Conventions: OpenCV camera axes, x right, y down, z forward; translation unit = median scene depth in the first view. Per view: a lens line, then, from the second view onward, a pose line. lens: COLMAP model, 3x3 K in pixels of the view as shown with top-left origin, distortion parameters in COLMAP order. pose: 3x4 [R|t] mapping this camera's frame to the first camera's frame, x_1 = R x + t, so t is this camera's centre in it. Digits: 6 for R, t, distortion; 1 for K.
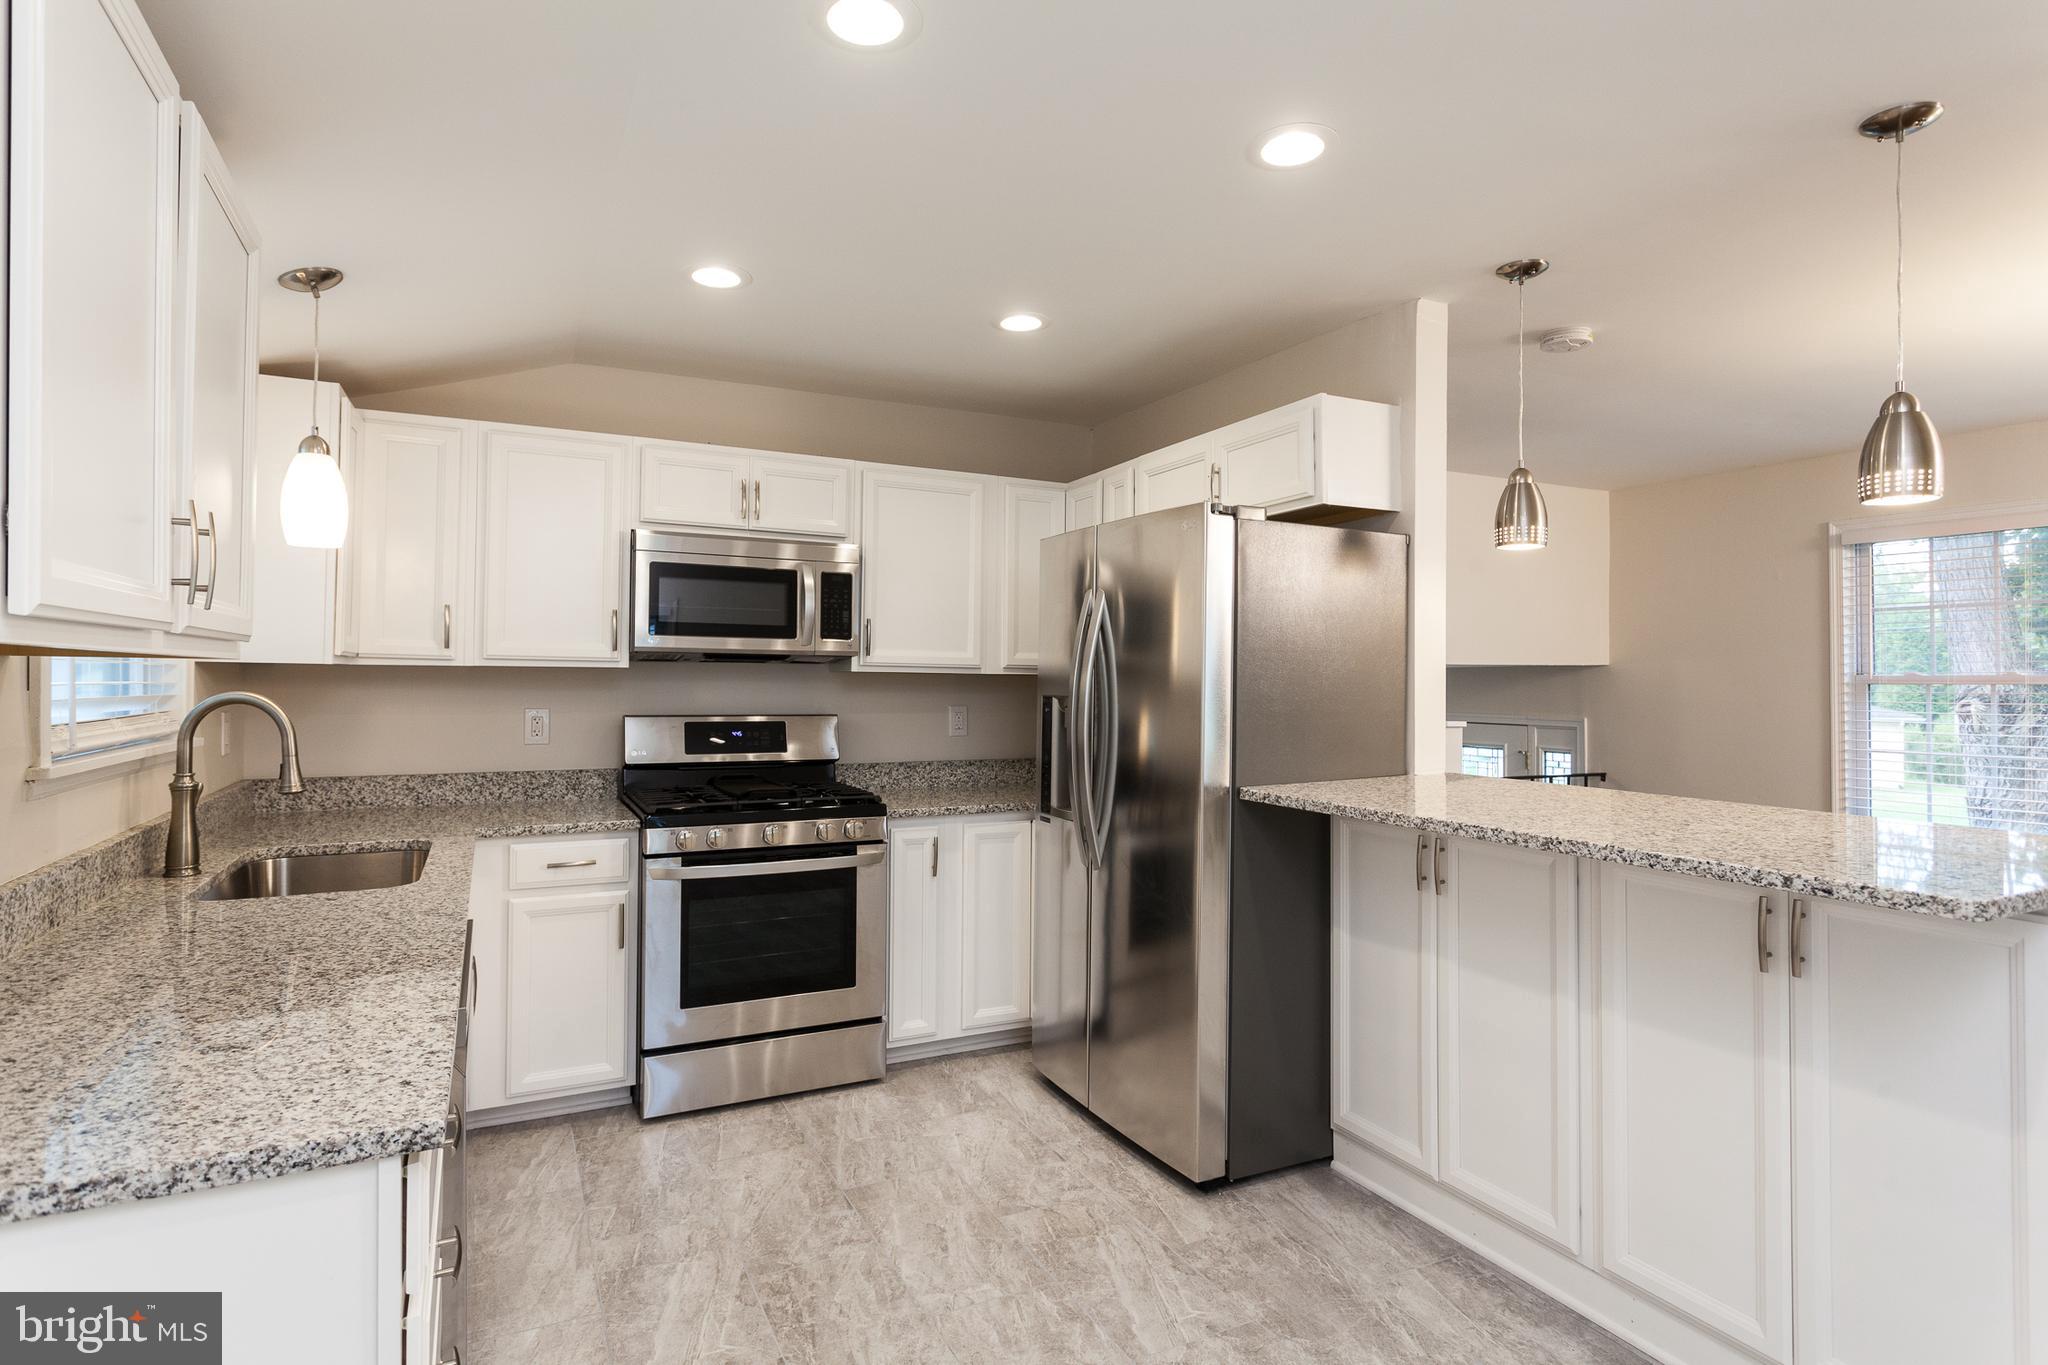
lens RADIAL K [[1050.9, 0, 1031.8], [0, 1050.9, 675.1], [0, 0, 1]] dist [-0.004406, 0.002066]
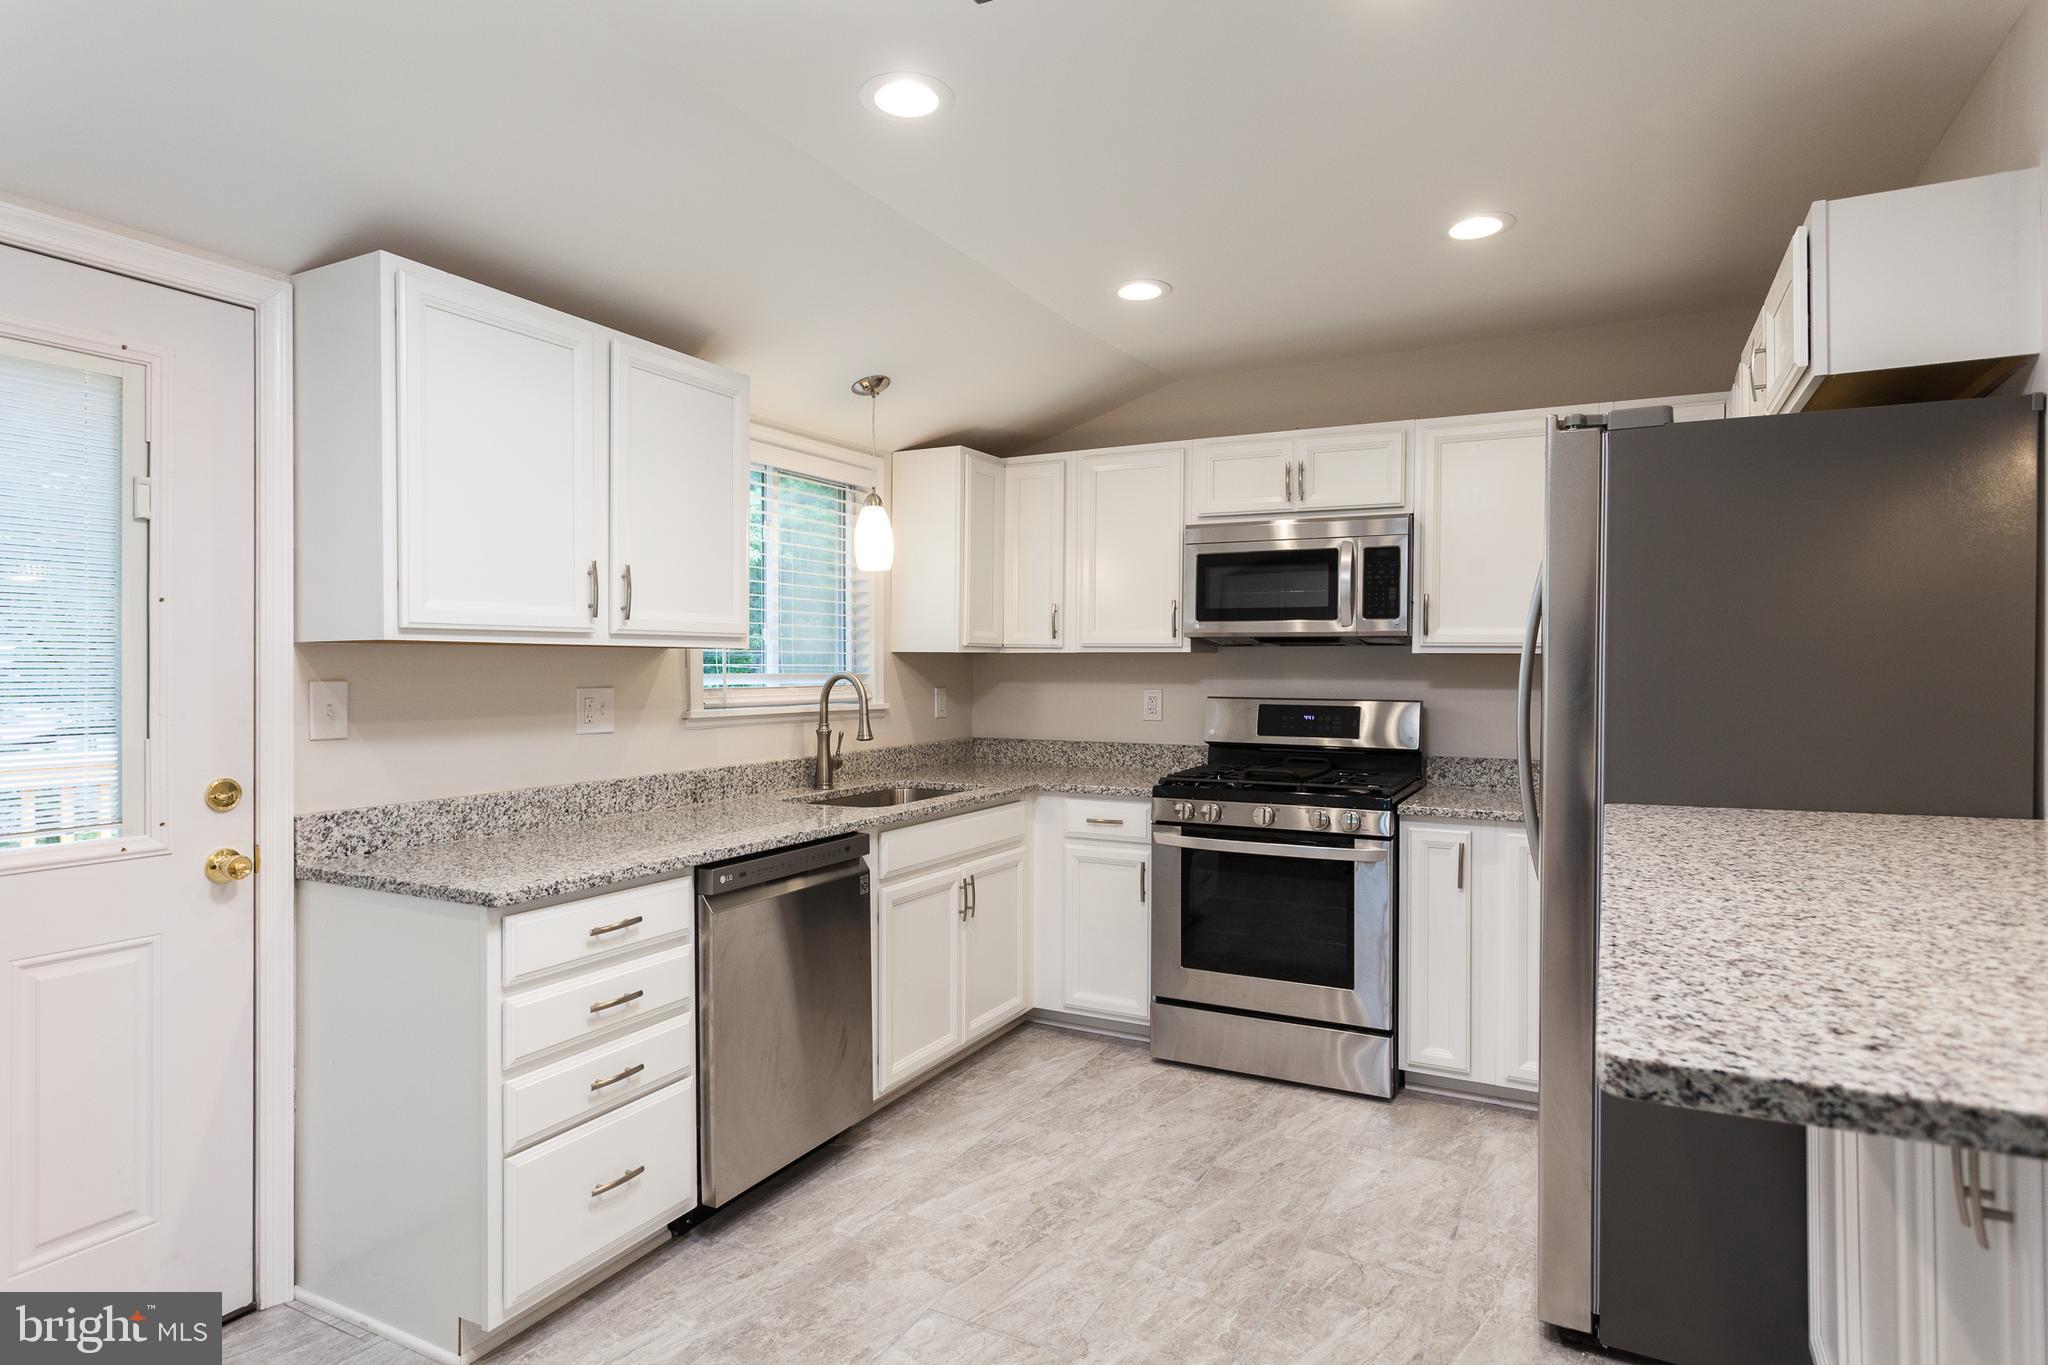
lens RADIAL K [[1126.4, 0, 1025.8], [0, 1126.4, 676.7], [0, 0, 1]] dist [0.004379, 0.000618]
pose [[0.579971, 0.001421, -0.814636, 0.480322], [0.005126, 0.999972, 0.005393, 0.011154], [0.814621, -0.007304, 0.579948, 0.183343]]
